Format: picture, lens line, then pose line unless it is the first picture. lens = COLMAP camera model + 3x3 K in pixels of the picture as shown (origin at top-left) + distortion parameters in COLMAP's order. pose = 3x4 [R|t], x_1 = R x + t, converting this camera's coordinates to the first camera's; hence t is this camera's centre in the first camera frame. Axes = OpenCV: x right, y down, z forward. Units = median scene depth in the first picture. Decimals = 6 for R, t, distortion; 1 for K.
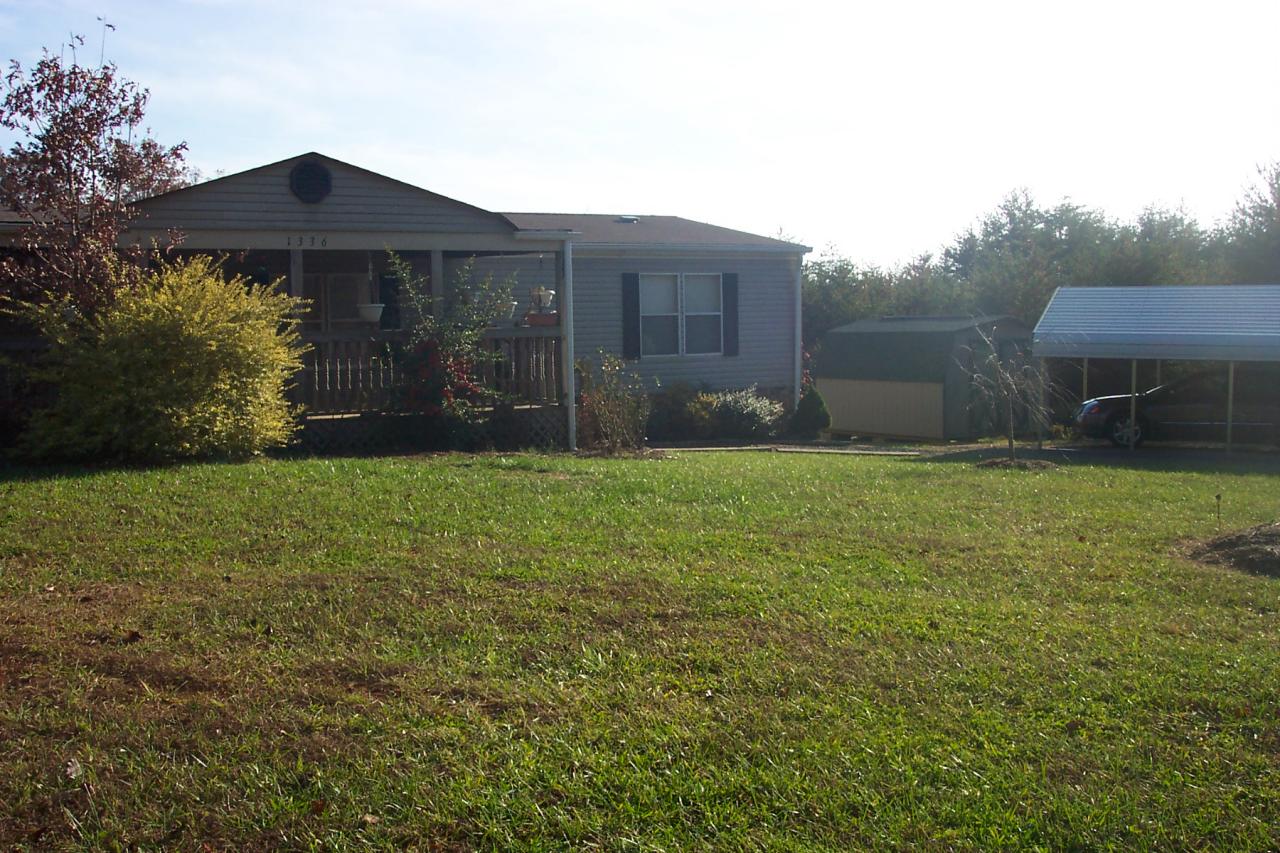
lens RADIAL K [[1397.9, 0, 640.0], [0, 1397.9, 426.5], [0, 0, 1]] dist [-0.098248, 0.018325]
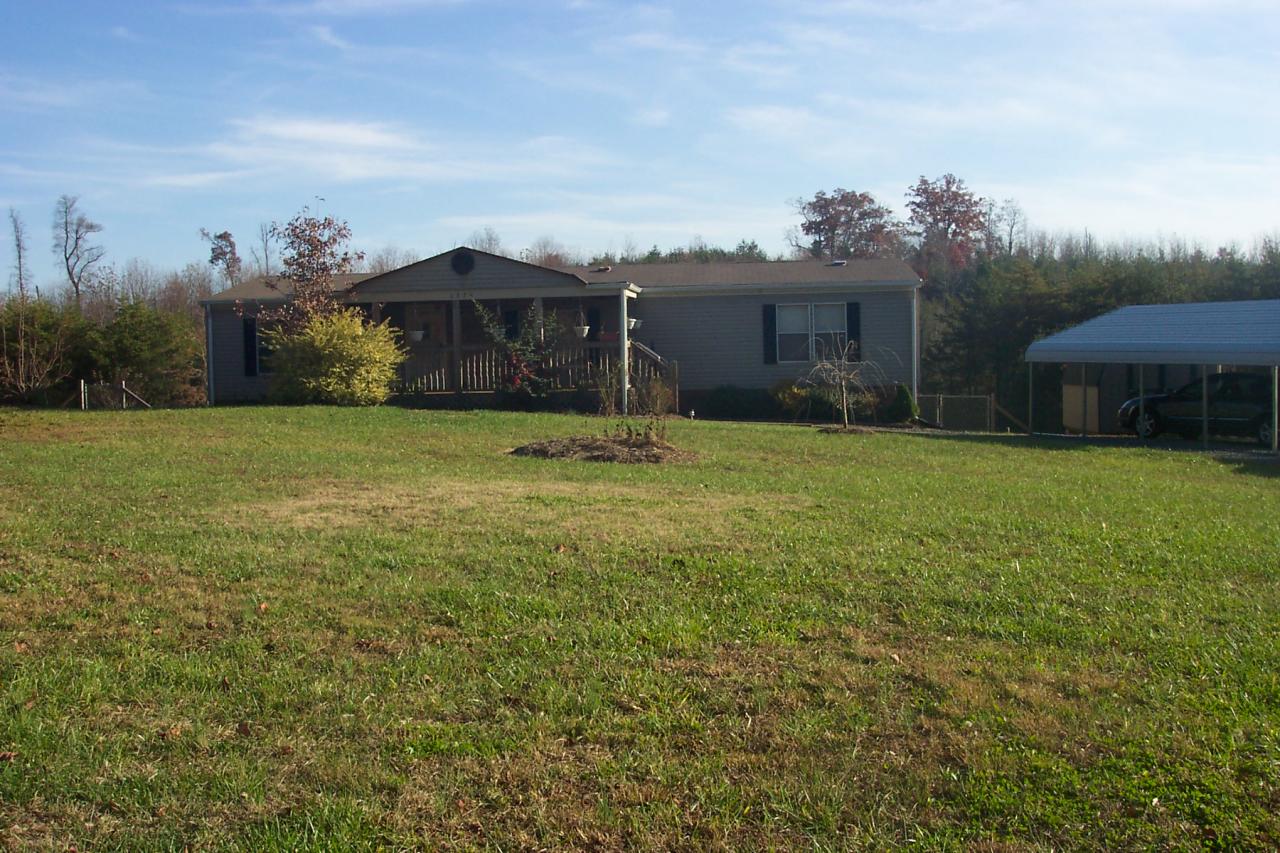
lens RADIAL K [[1396.5, 0, 640.0], [0, 1396.5, 426.5], [0, 0, 1]] dist [-0.167949, 0.277640]
pose [[0.834019, 0.022713, -0.551269, 0.741152], [-0.032091, 0.999458, -0.007373, 0.033647], [0.550802, 0.023840, 0.834295, -0.295044]]
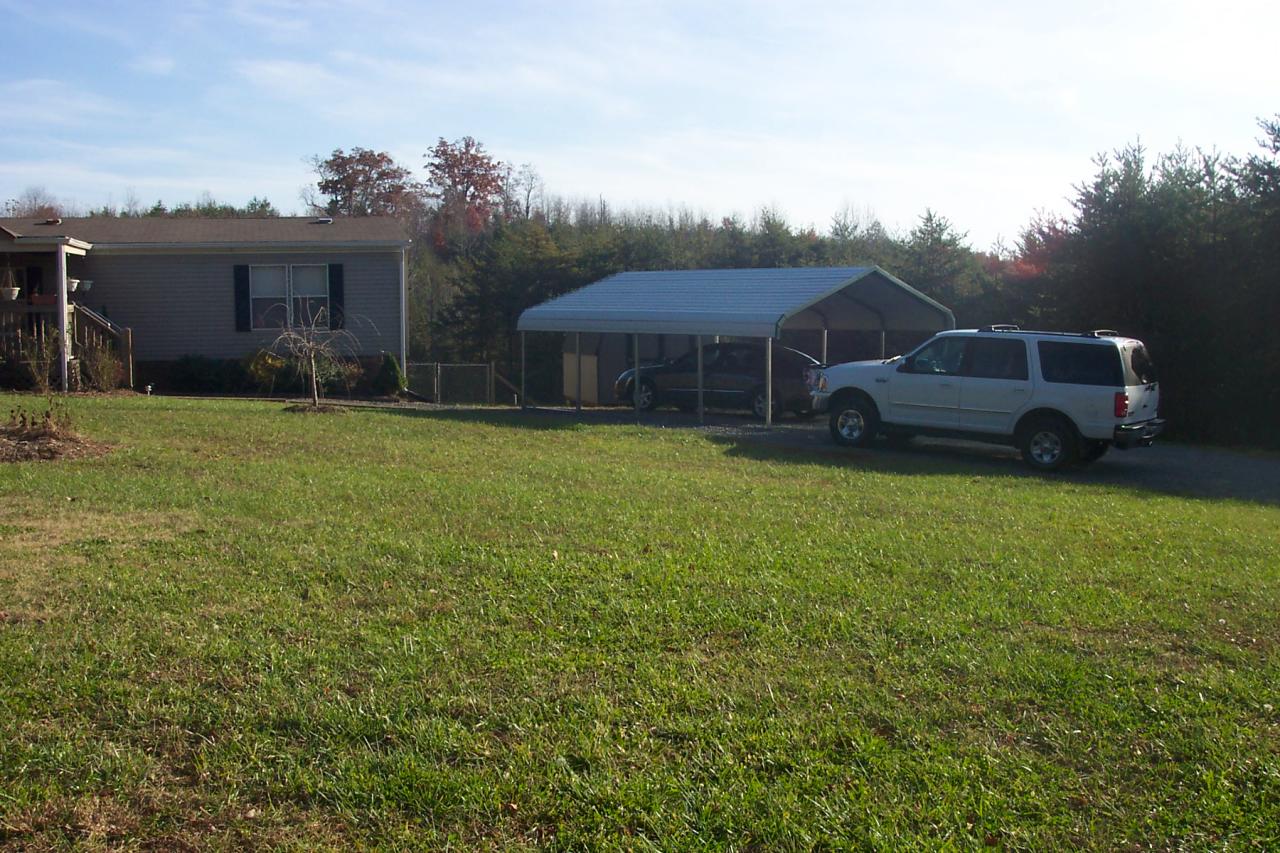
lens RADIAL K [[1397.9, 0, 640.0], [0, 1397.9, 426.5], [0, 0, 1]] dist [-0.098248, 0.018325]
pose [[0.970369, 0.022859, -0.240545, 0.726231], [-0.020994, 0.999726, 0.010310, 0.020311], [0.240715, -0.004955, 0.970583, -0.171039]]
